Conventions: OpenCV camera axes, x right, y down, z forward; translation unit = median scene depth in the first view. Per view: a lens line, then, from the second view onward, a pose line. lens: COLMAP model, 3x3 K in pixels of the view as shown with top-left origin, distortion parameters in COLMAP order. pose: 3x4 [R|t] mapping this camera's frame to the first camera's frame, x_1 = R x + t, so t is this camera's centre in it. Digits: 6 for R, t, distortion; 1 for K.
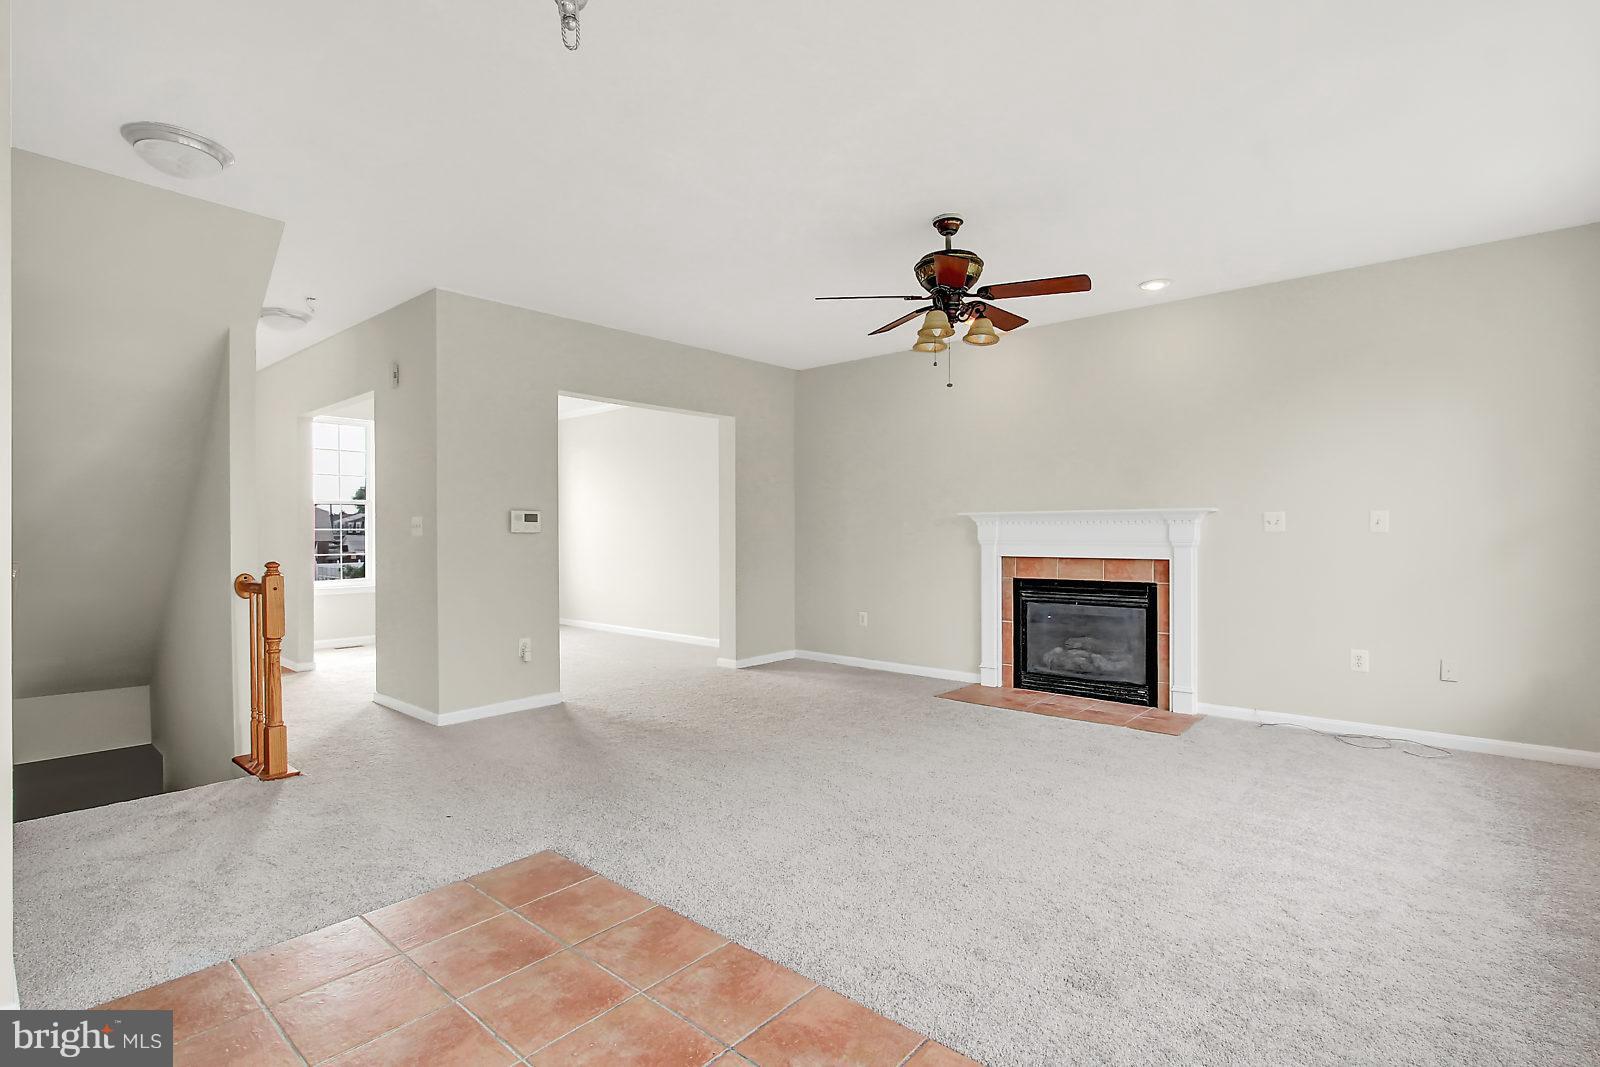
lens RADIAL K [[751.8, 0, 805.5], [0, 751.8, 538.6], [0, 0, 1]] dist [-0.016693, 0.000708]
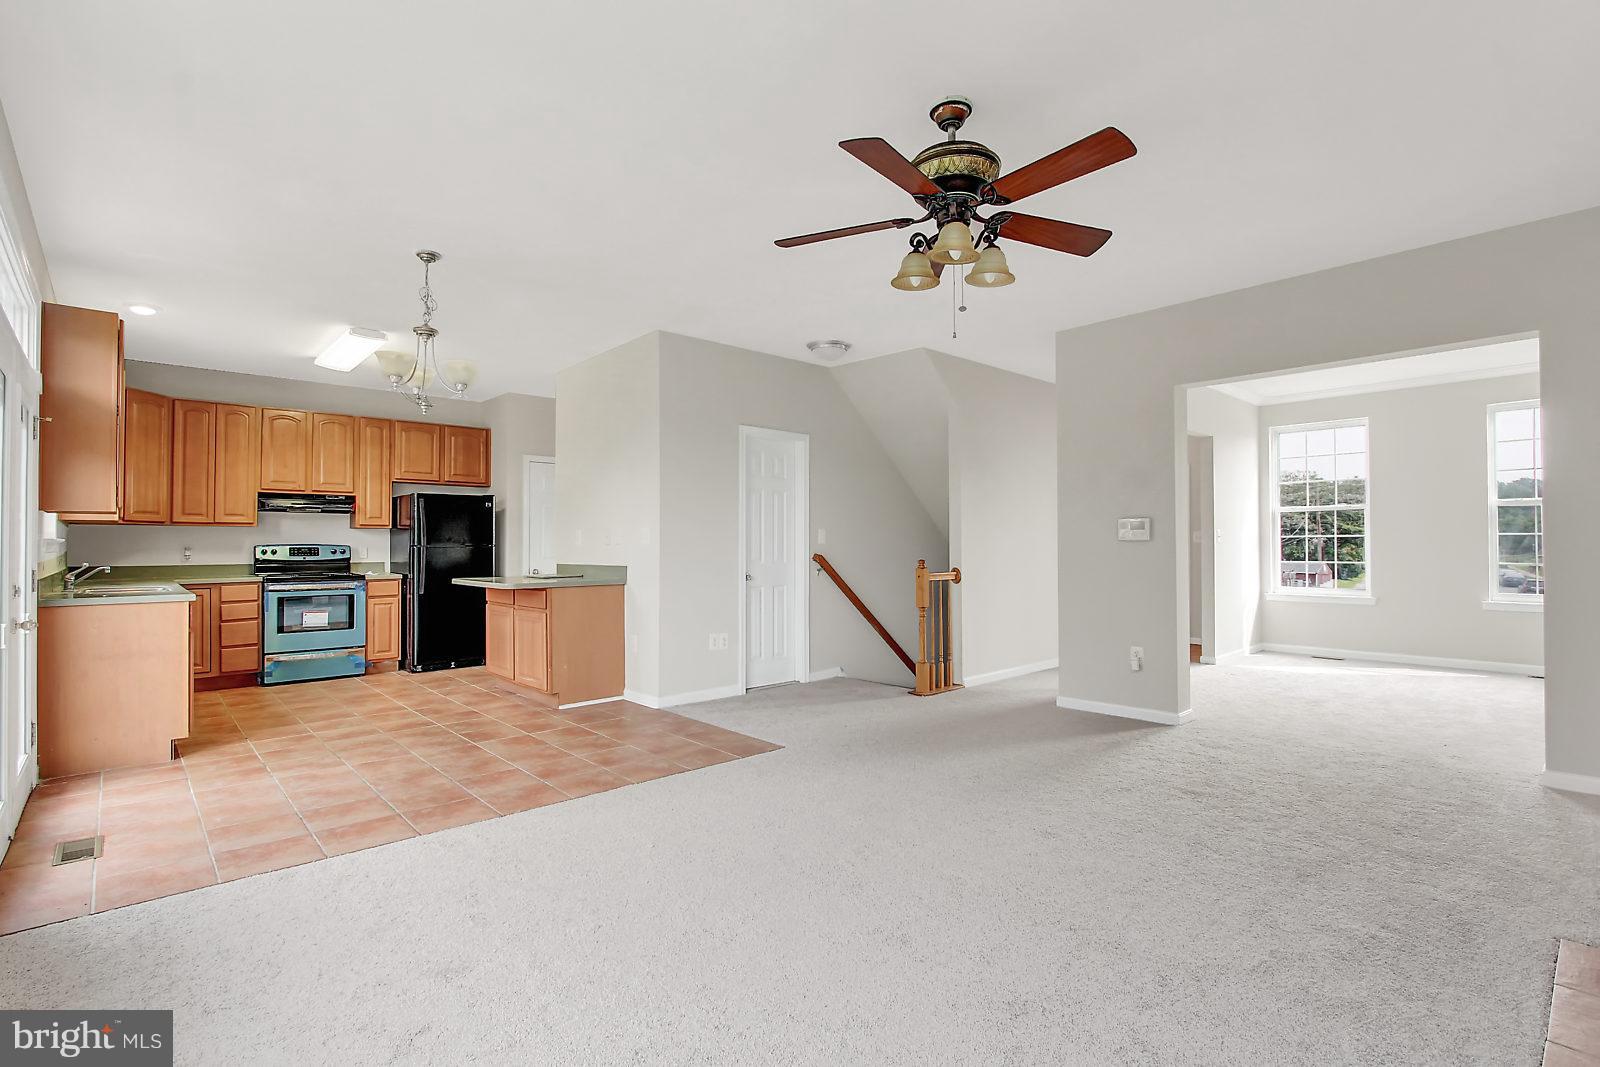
lens RADIAL K [[751.8, 0, 805.5], [0, 751.8, 538.6], [0, 0, 1]] dist [-0.016693, 0.000708]
pose [[-0.128395, -0.003914, -0.991715, 0.645796], [-0.002923, 0.999989, -0.003568, -0.005476], [0.991719, 0.002440, -0.128405, 0.669672]]
